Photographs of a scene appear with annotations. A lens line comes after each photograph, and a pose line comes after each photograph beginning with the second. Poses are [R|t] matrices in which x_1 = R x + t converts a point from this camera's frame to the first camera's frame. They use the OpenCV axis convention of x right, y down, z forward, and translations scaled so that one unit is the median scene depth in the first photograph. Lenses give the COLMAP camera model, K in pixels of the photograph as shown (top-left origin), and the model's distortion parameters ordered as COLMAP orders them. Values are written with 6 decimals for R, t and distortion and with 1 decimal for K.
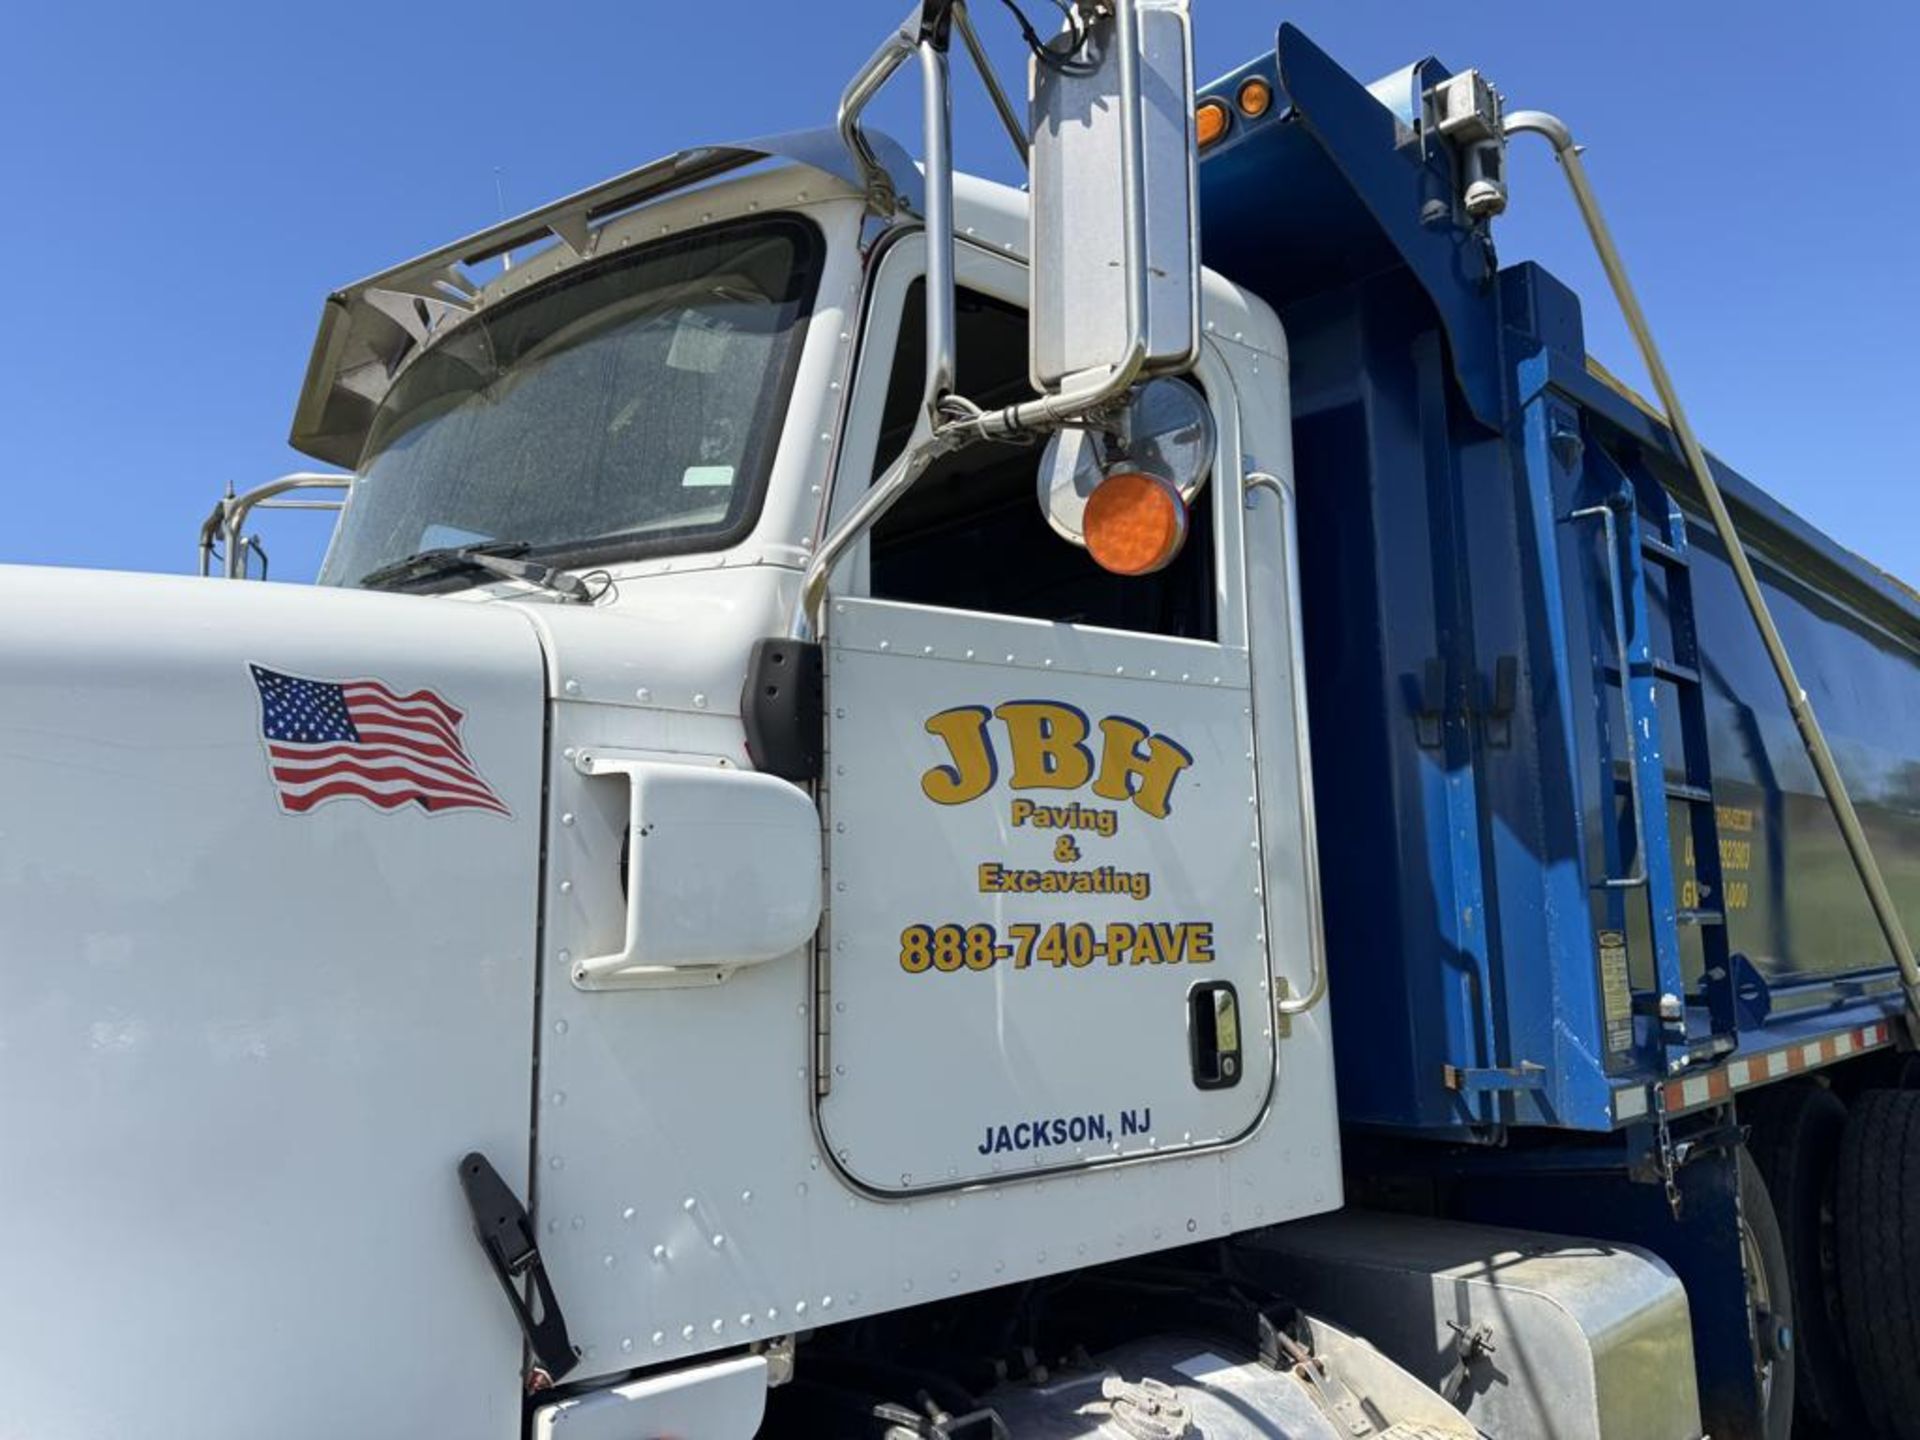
lens RADIAL K [[1341.7, 0, 954.3], [0, 1341.7, 715.8], [0, 0, 1]] dist [0.132499, -0.188179]
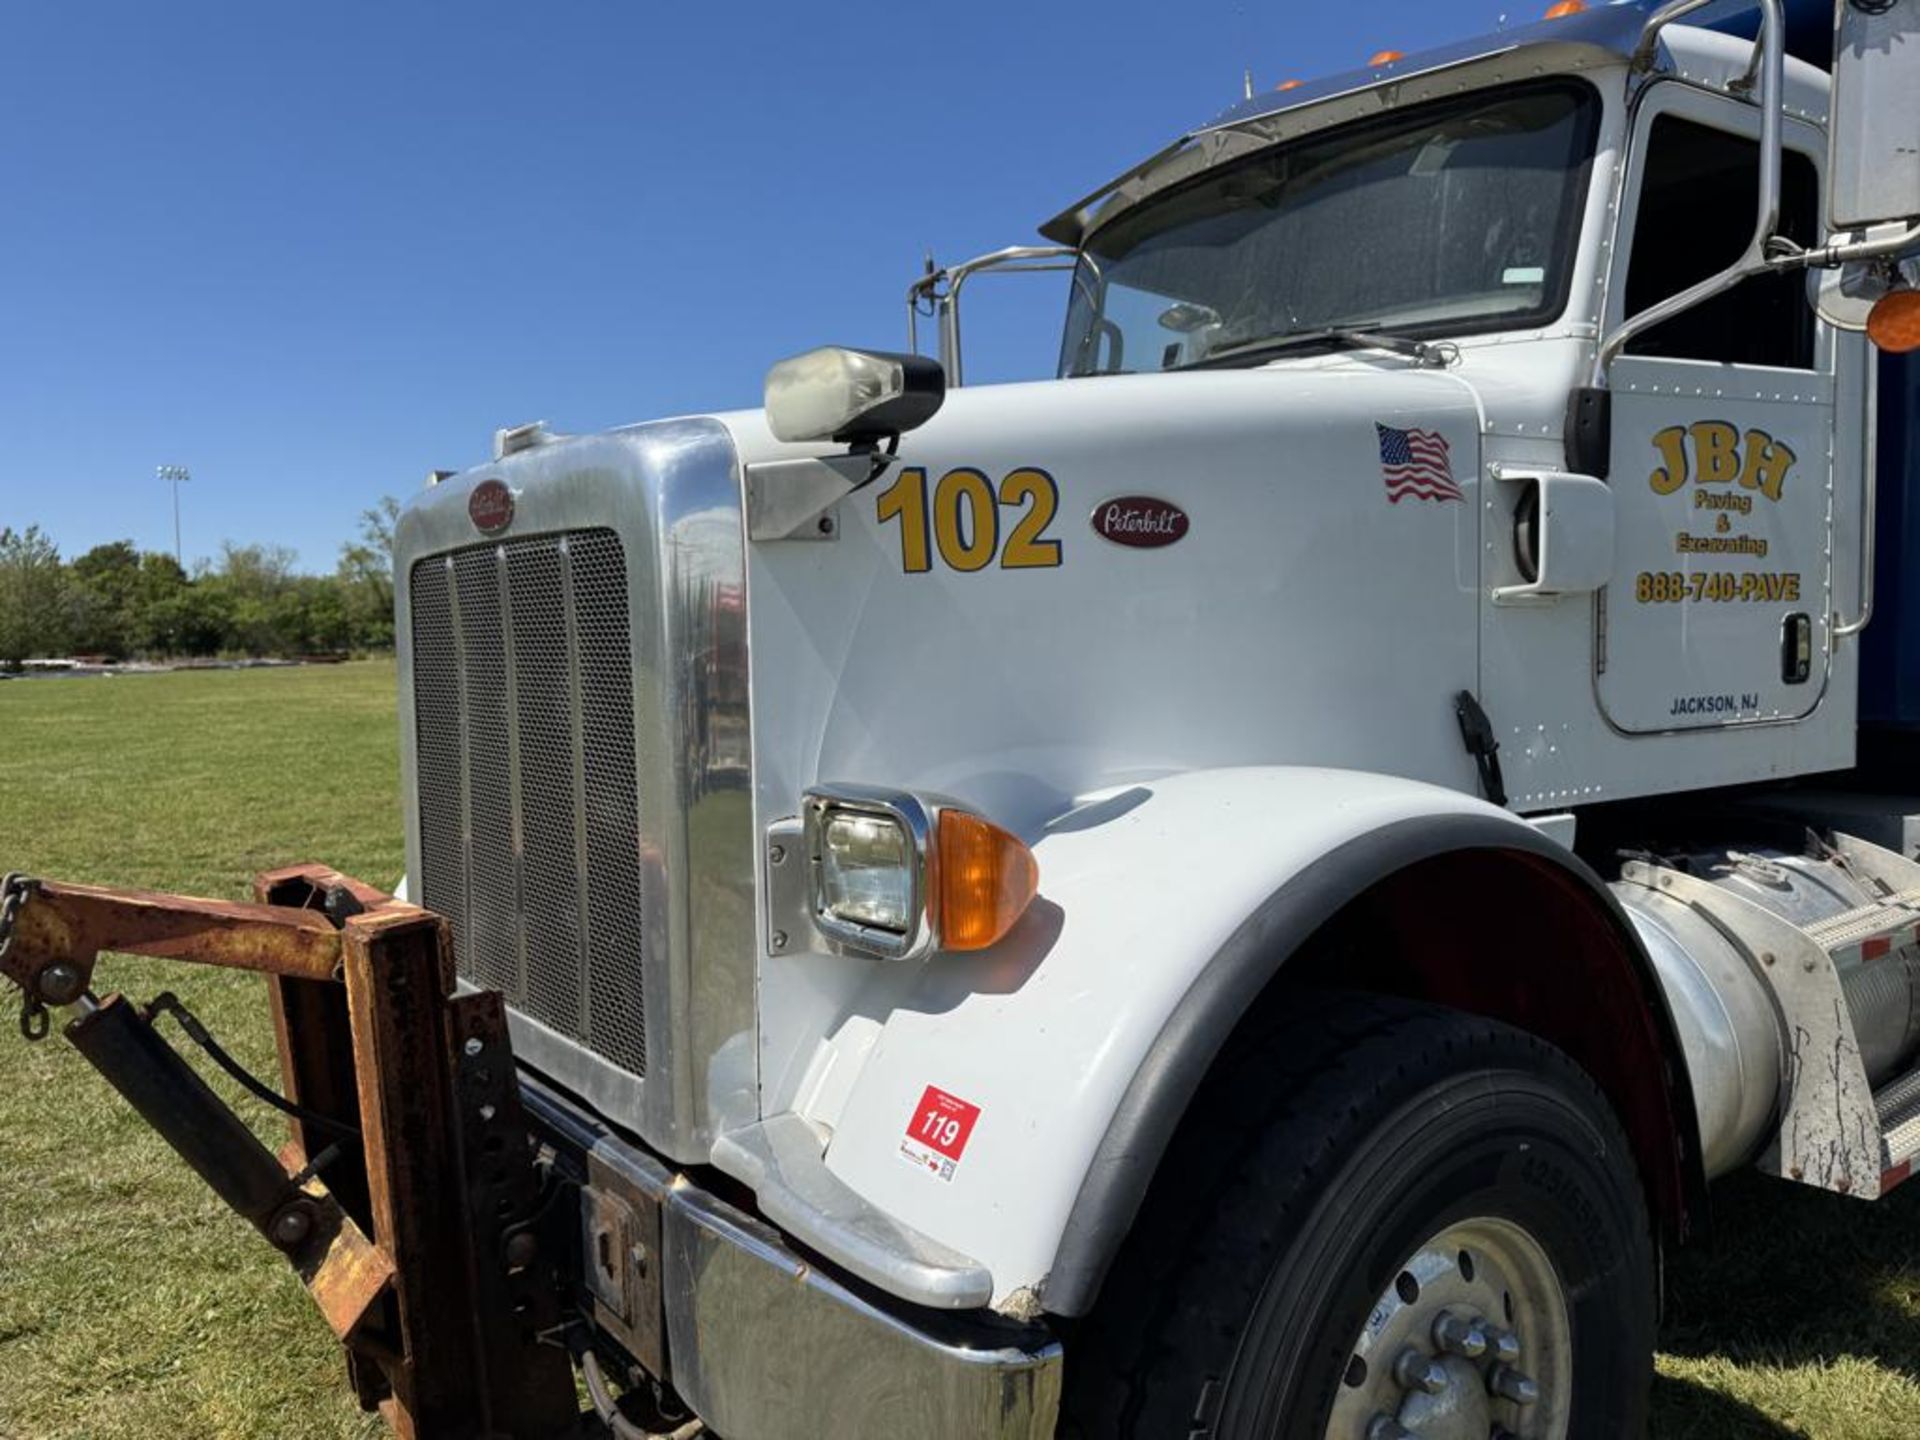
lens RADIAL K [[1322.4, 0, 963.2], [0, 1322.4, 716.3], [0, 0, 1]] dist [0.091591, -0.130713]
pose [[0.990987, 0.010395, -0.133557, -0.541381], [0.020687, 0.973151, 0.229235, -0.049885], [0.132354, -0.229931, 0.964165, -0.578888]]
